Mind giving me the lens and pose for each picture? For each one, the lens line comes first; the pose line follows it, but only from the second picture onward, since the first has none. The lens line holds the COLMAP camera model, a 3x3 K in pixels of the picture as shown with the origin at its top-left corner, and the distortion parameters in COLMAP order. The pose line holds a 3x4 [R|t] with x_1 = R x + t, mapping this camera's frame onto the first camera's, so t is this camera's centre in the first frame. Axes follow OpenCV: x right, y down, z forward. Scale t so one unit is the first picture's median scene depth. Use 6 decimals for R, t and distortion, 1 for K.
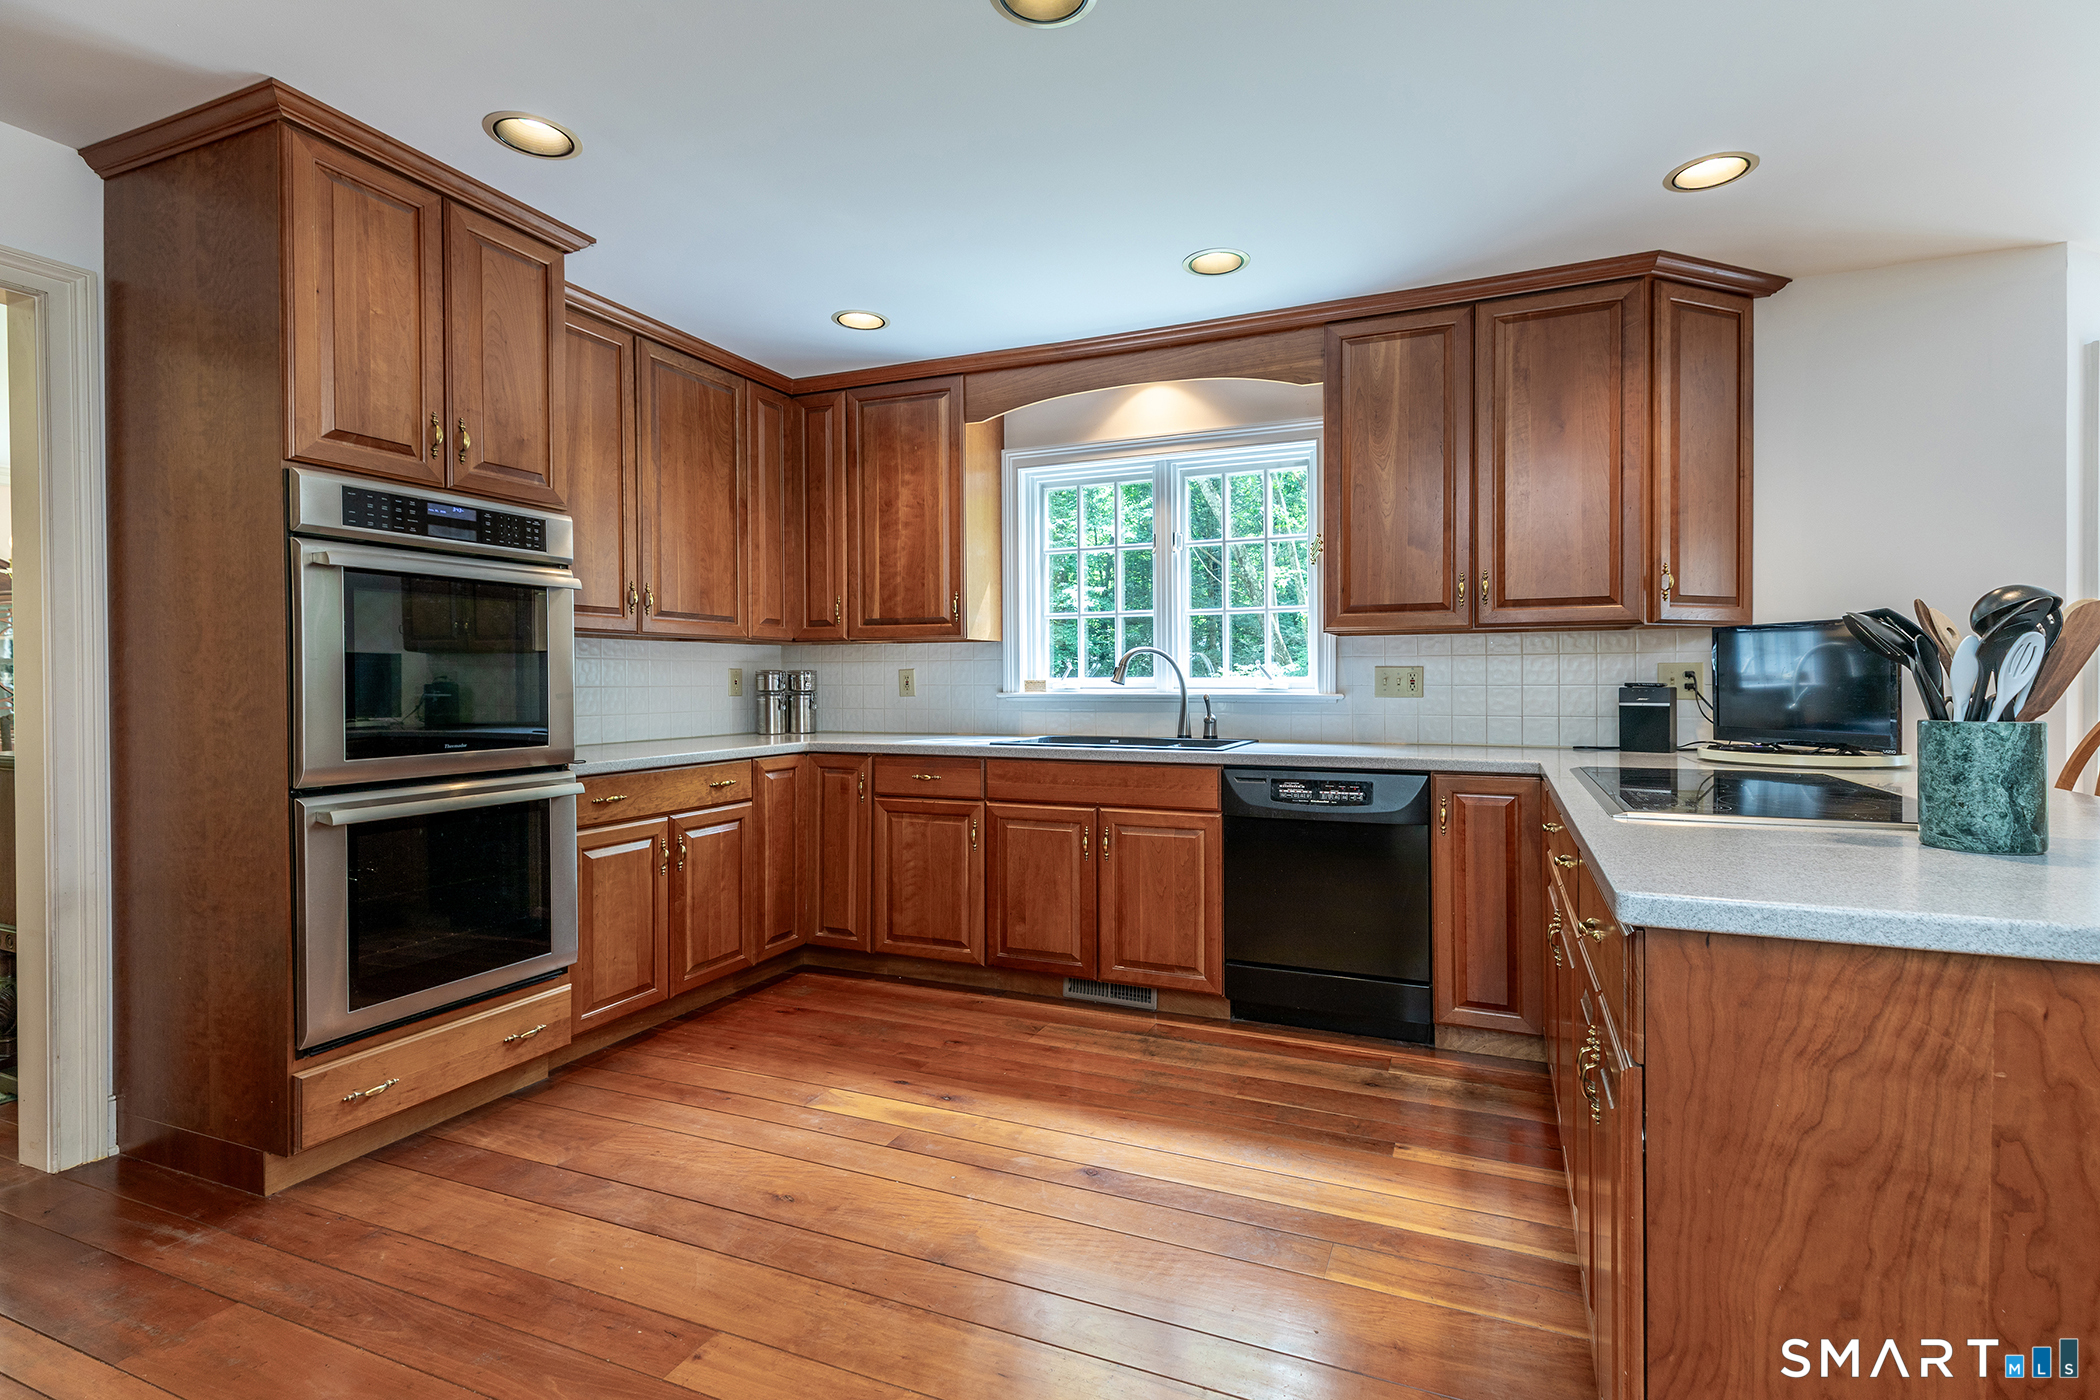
lens RADIAL K [[959.3, 0, 1130.0], [0, 959.3, 688.7], [0, 0, 1]] dist [0.003445, -0.003504]
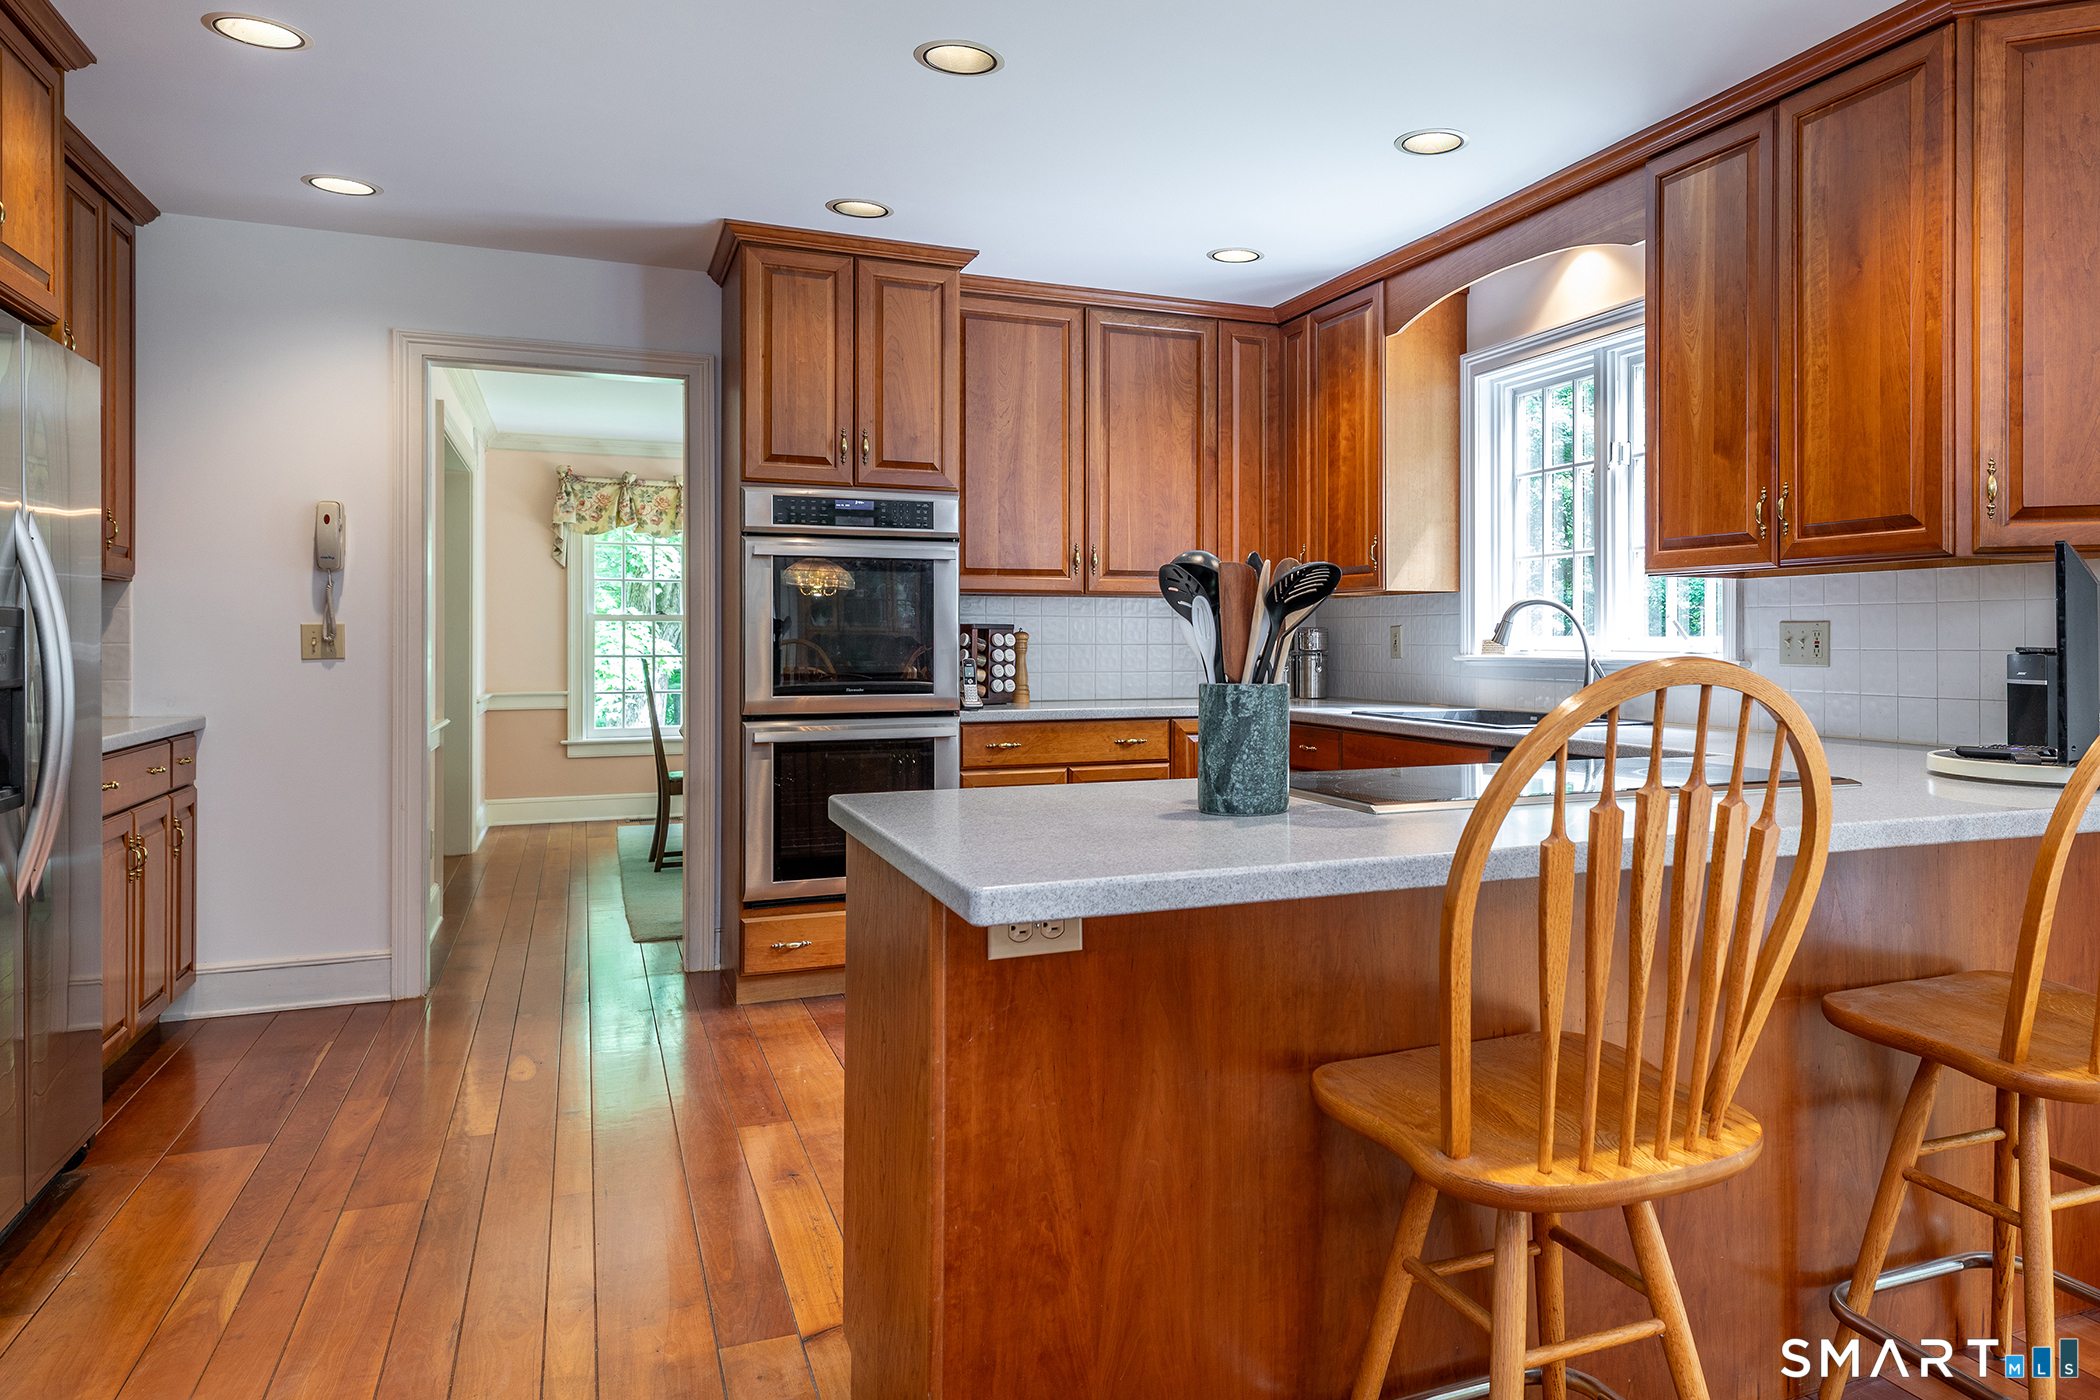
lens RADIAL K [[1459.1, 0, 1231.4], [0, 1459.1, 645.6], [0, 0, 1]] dist [0.011108, 0.000468]
pose [[0.721656, 0.006227, -0.692224, 0.885504], [-0.008811, 0.999961, -0.000191, -0.002625], [0.692196, 0.006237, 0.721682, -0.039064]]
